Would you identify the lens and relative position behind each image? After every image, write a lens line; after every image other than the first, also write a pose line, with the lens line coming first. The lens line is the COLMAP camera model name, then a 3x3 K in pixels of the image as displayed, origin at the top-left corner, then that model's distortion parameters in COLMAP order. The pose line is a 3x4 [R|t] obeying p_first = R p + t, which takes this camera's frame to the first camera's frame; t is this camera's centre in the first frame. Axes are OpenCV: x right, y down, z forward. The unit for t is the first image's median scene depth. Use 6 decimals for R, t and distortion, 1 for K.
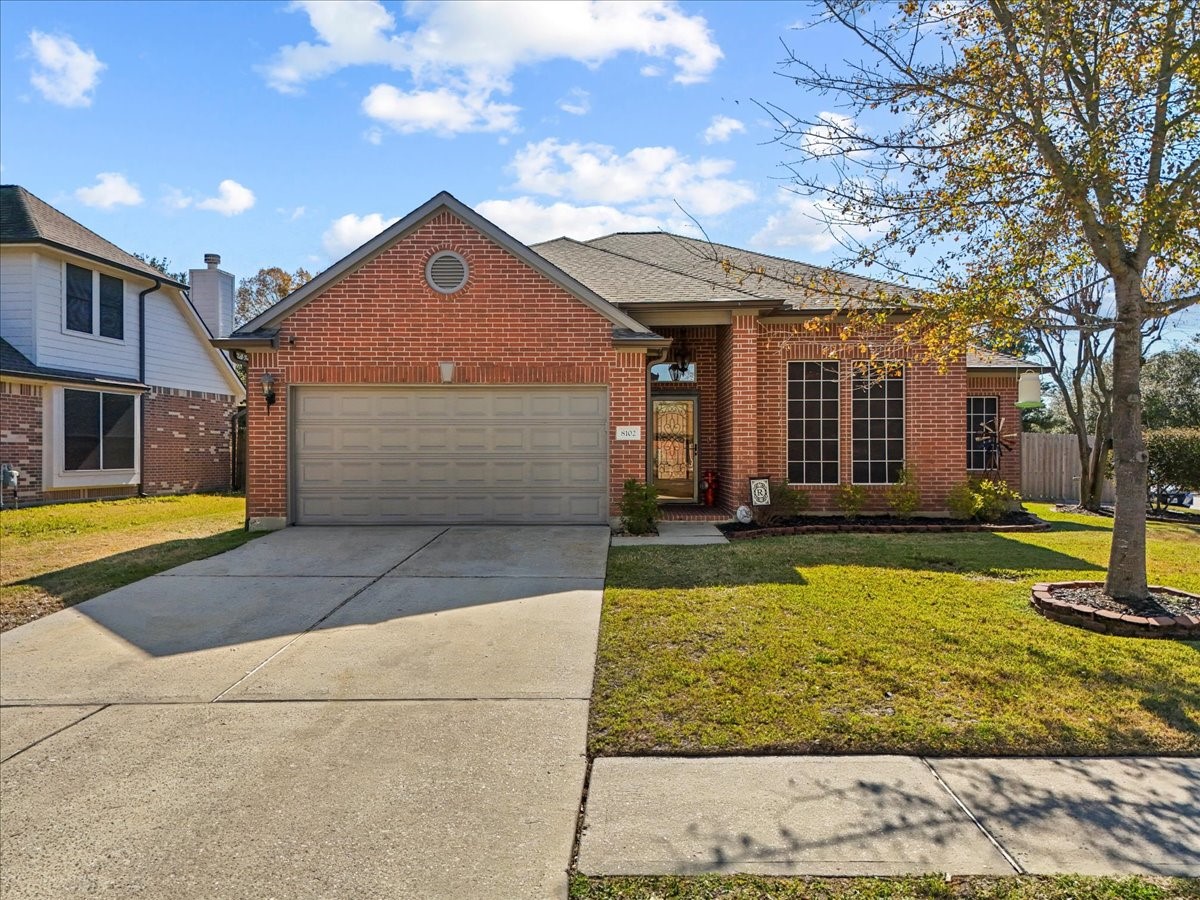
lens RADIAL K [[901.7, 0, 600.0], [0, 901.7, 450.0], [0, 0, 1]] dist [0.047169, -0.001130]
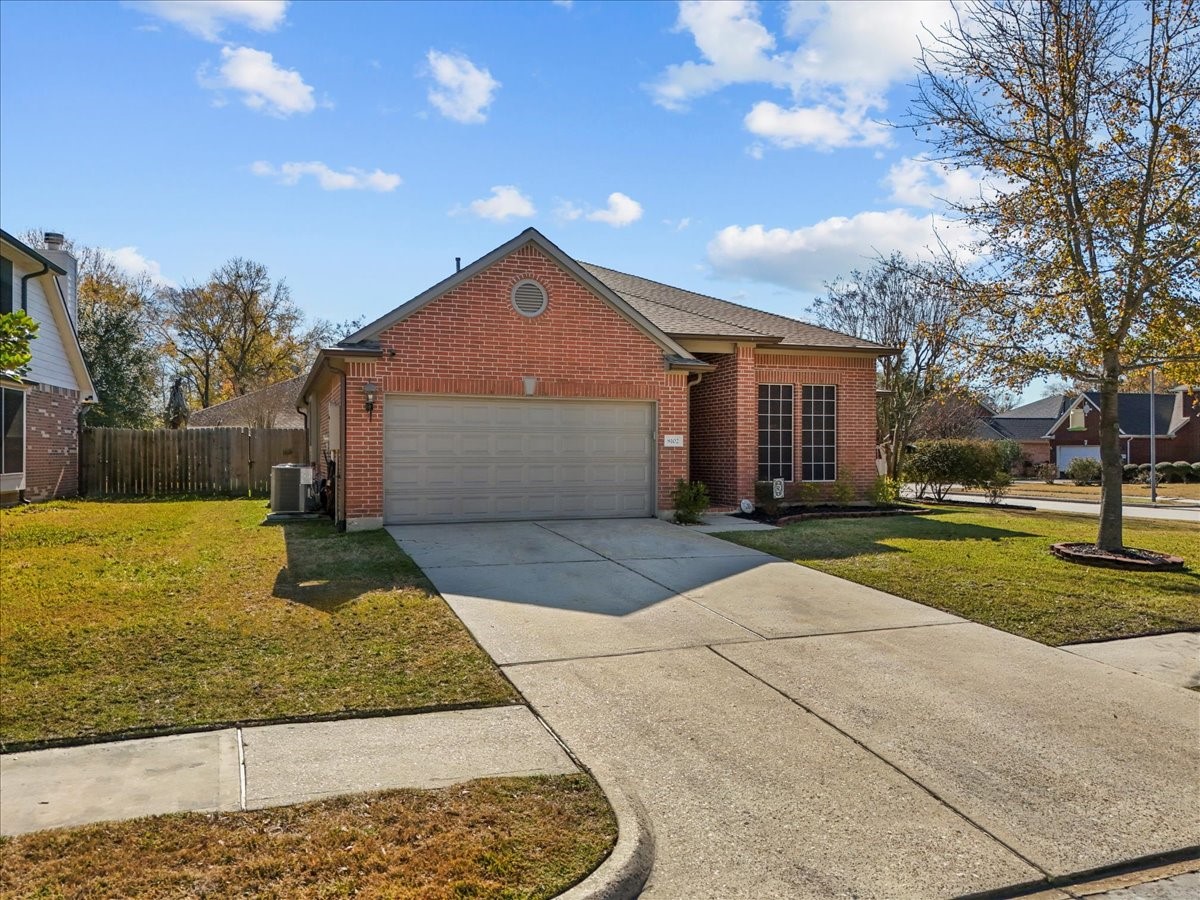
lens RADIAL K [[901.7, 0, 600.0], [0, 901.7, 450.0], [0, 0, 1]] dist [0.047169, -0.001130]
pose [[0.926554, 0.002952, 0.376151, -0.511788], [-0.003533, 0.999993, 0.000853, -0.007092], [-0.376146, -0.002119, 0.926558, -0.085079]]
